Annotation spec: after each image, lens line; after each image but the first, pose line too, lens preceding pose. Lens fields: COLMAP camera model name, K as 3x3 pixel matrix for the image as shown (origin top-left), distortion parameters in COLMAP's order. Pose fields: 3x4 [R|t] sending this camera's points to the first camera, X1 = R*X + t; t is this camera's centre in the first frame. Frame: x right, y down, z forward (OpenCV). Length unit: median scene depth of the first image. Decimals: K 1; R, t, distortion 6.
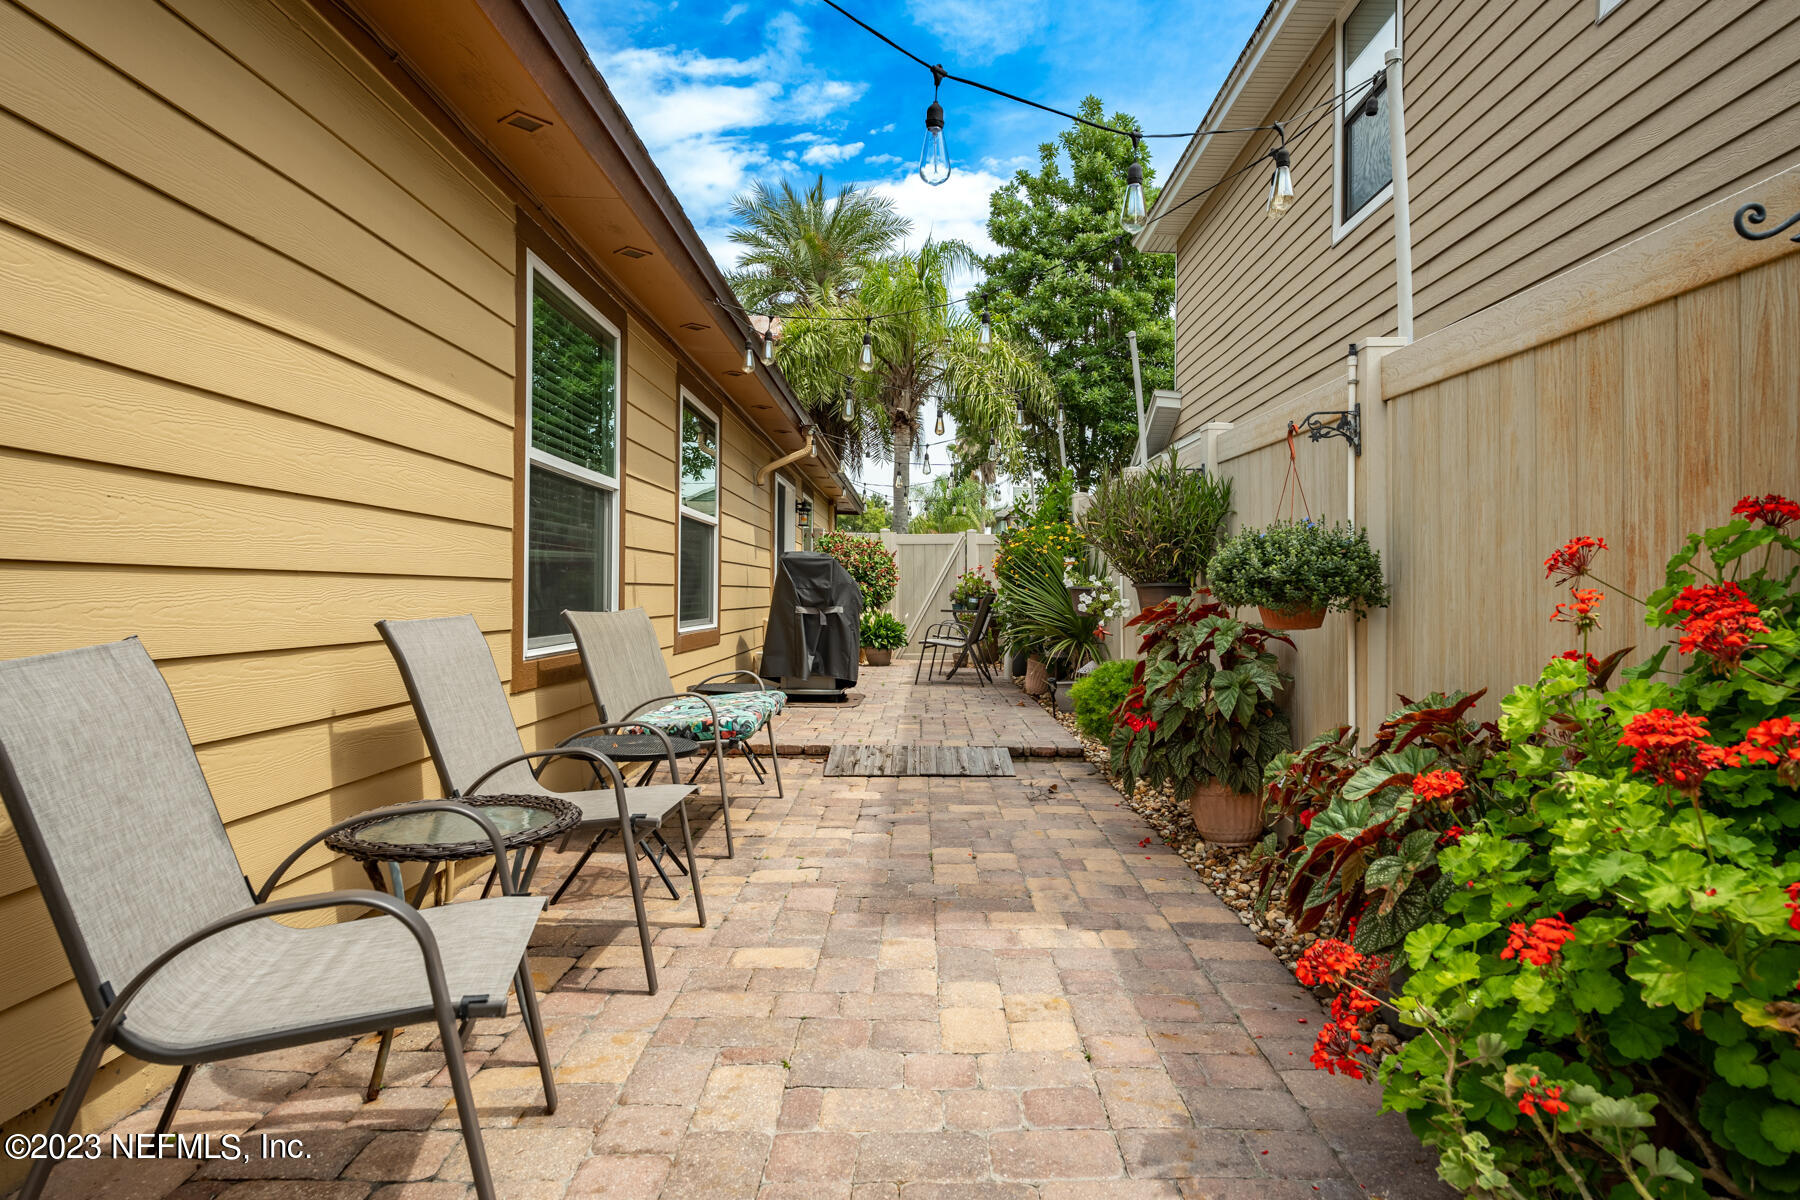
lens RADIAL K [[1195.3, 0, 897.1], [0, 1195.3, 576.8], [0, 0, 1]] dist [-0.001050, 0.001746]
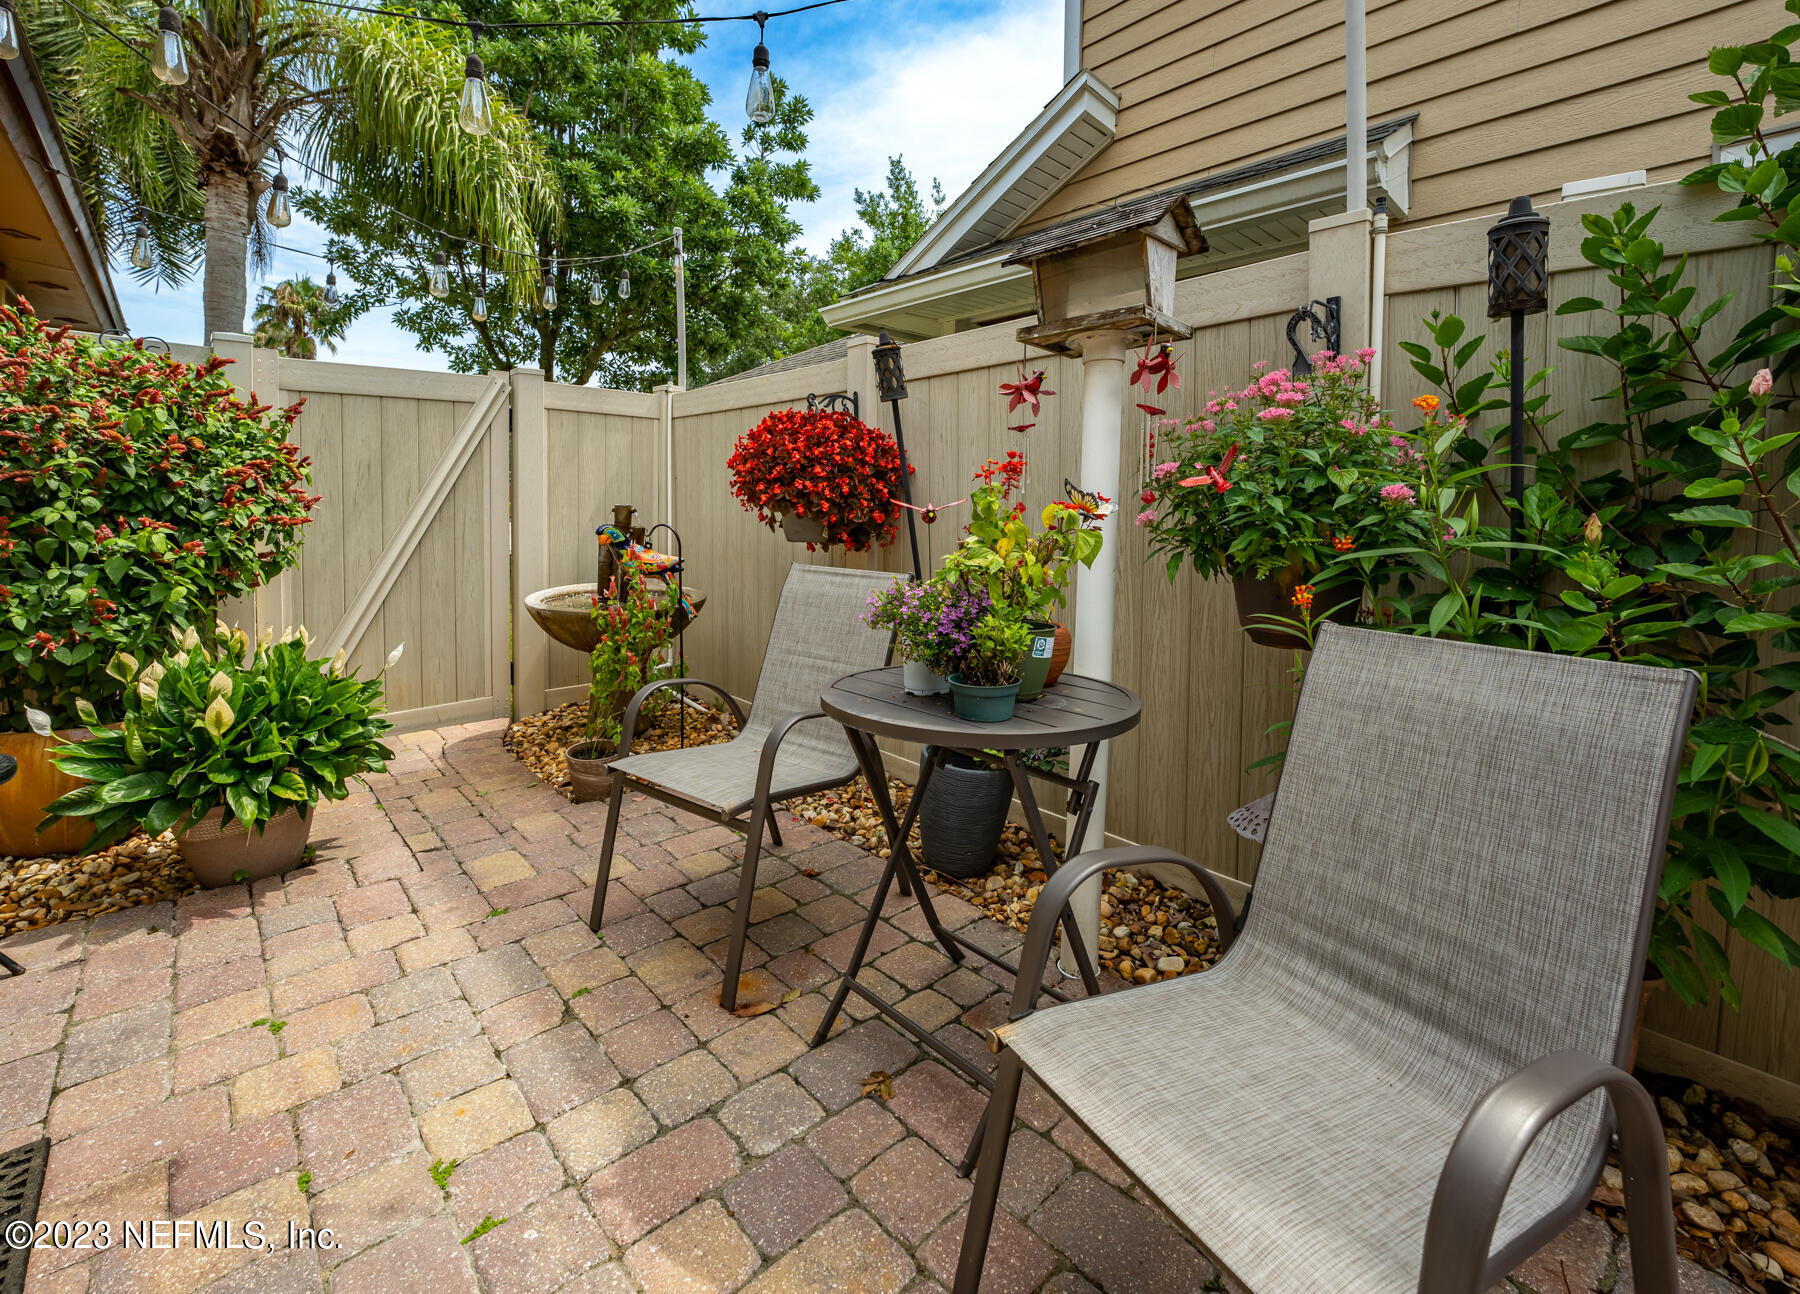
lens RADIAL K [[770.9, 0, 898.4], [0, 770.9, 510.7], [0, 0, 1]] dist [-0.001384, -0.000208]
pose [[0.717913, -0.014347, 0.695985, -0.030287], [-0.013102, 0.999332, 0.034114, -0.004323], [-0.696009, -0.033610, 0.717246, 0.864355]]
